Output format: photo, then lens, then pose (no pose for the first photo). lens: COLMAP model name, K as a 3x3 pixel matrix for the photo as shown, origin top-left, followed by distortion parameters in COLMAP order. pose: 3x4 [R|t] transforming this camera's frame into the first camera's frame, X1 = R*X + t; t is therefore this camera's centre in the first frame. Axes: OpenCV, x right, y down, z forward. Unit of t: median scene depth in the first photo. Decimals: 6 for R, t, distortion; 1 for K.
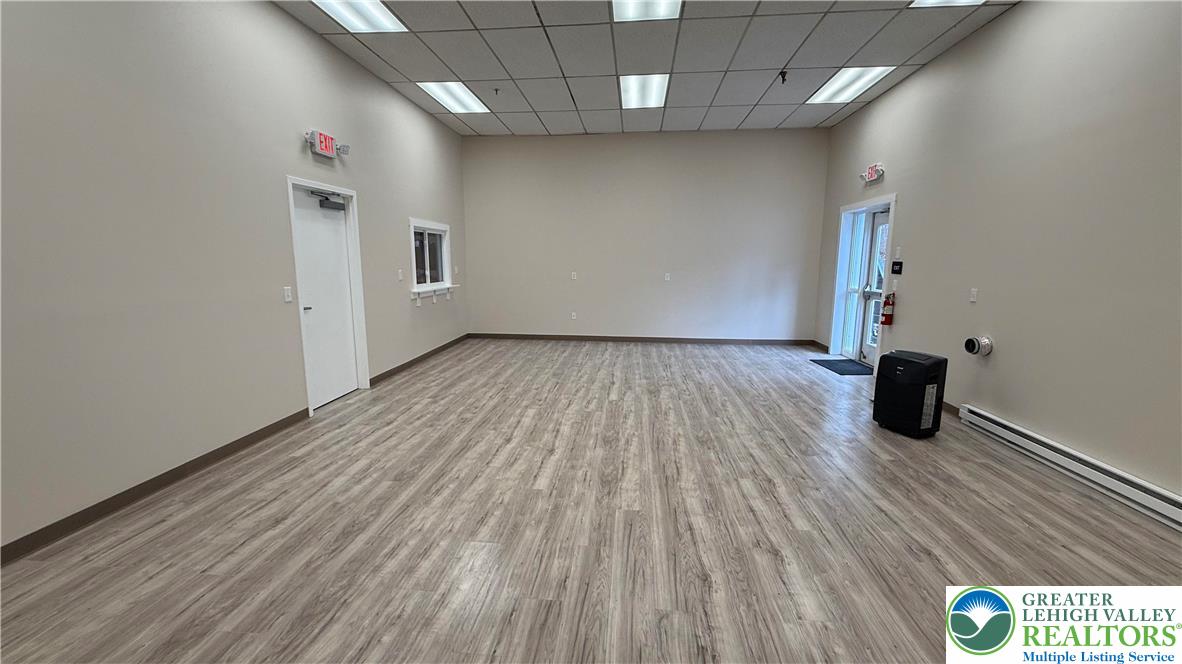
lens RADIAL K [[470.0, 0, 589.8], [0, 470.0, 331.5], [0, 0, 1]] dist [-0.000961, 0.000445]
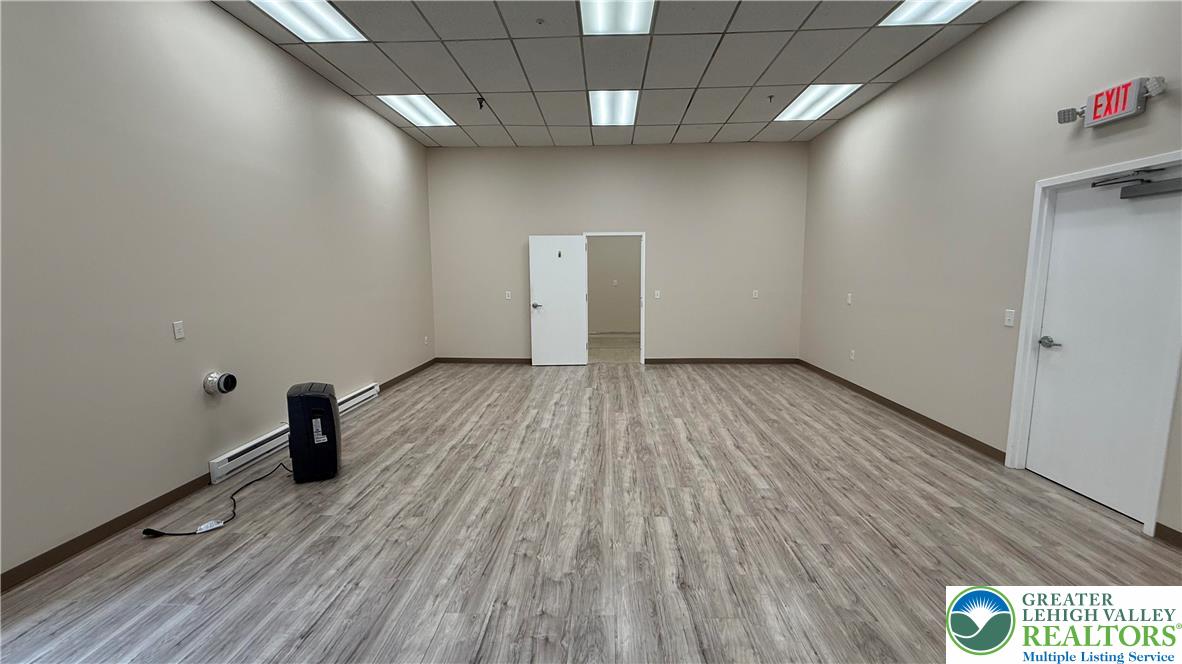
lens RADIAL K [[470.0, 0, 589.8], [0, 470.0, 331.5], [0, 0, 1]] dist [-0.000961, 0.000445]
pose [[-0.998514, 0.009395, -0.053674, 0.196178], [-0.005961, 0.960277, 0.278984, -0.285052], [0.054163, 0.278890, -0.958795, 1.734643]]
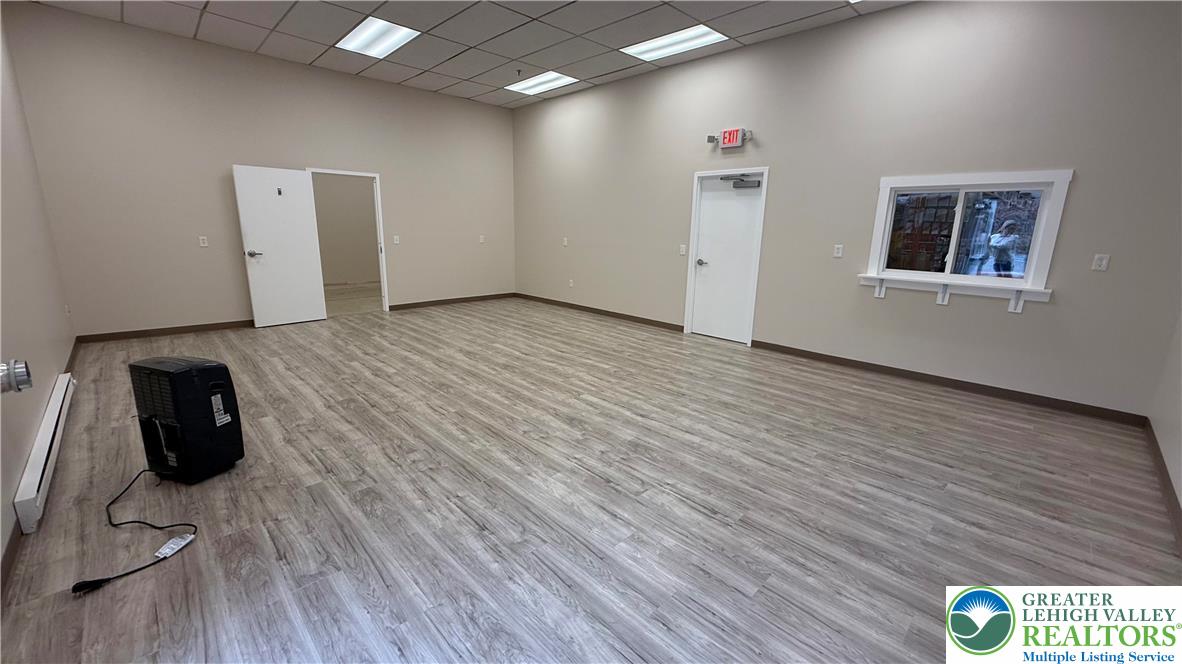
lens RADIAL K [[470.0, 0, 589.8], [0, 470.0, 331.5], [0, 0, 1]] dist [-0.000961, 0.000445]
pose [[-0.646904, 0.151862, -0.747297, 0.750638], [-0.142816, 0.938504, 0.314348, -0.261334], [0.749079, 0.310079, -0.585433, 1.692468]]
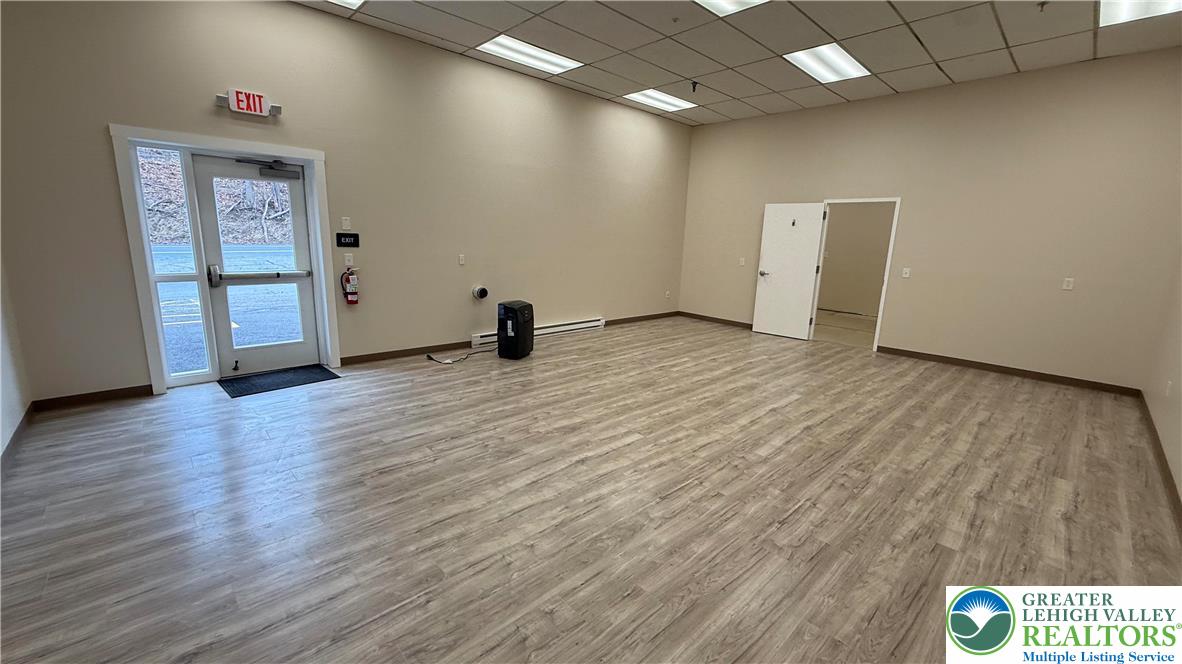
lens RADIAL K [[470.0, 0, 589.8], [0, 470.0, 331.5], [0, 0, 1]] dist [-0.000961, 0.000445]
pose [[-0.750539, -0.161382, 0.640817, -0.391822], [0.066198, 0.946483, 0.315893, -0.286614], [-0.657502, 0.279510, -0.699690, 1.762111]]
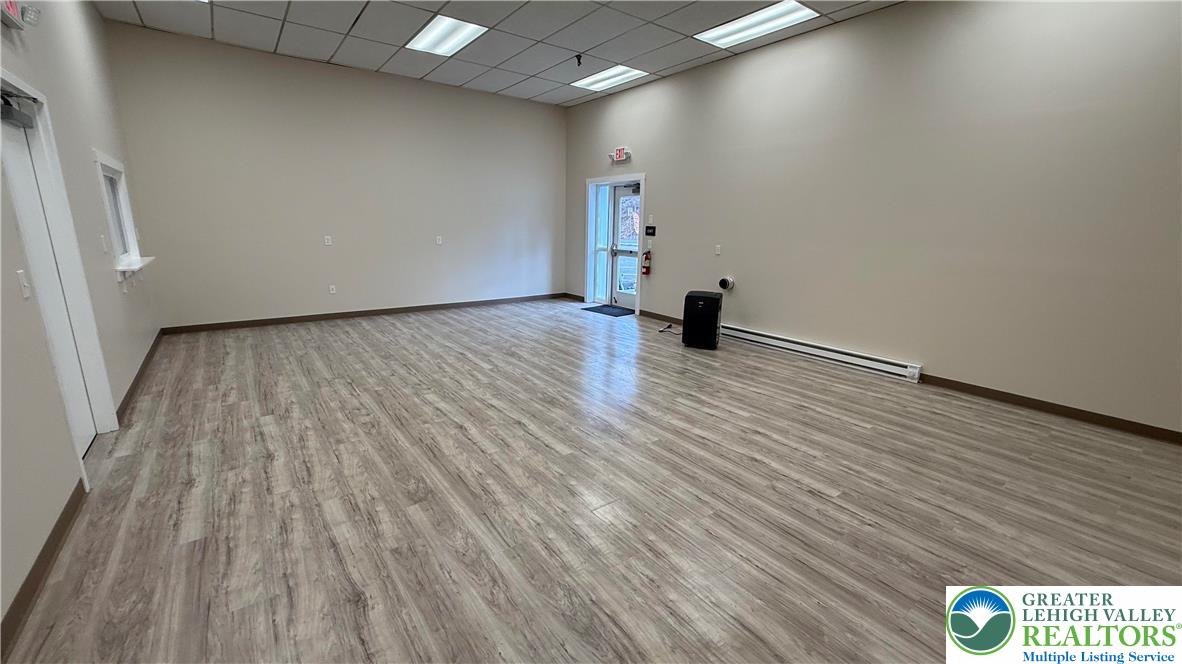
lens RADIAL K [[470.0, 0, 589.8], [0, 470.0, 331.5], [0, 0, 1]] dist [-0.000961, 0.000445]
pose [[0.737026, -0.143187, 0.660522, -0.501557], [0.089443, 0.989369, 0.114671, -0.027978], [-0.669920, -0.025436, 0.741998, 0.155208]]
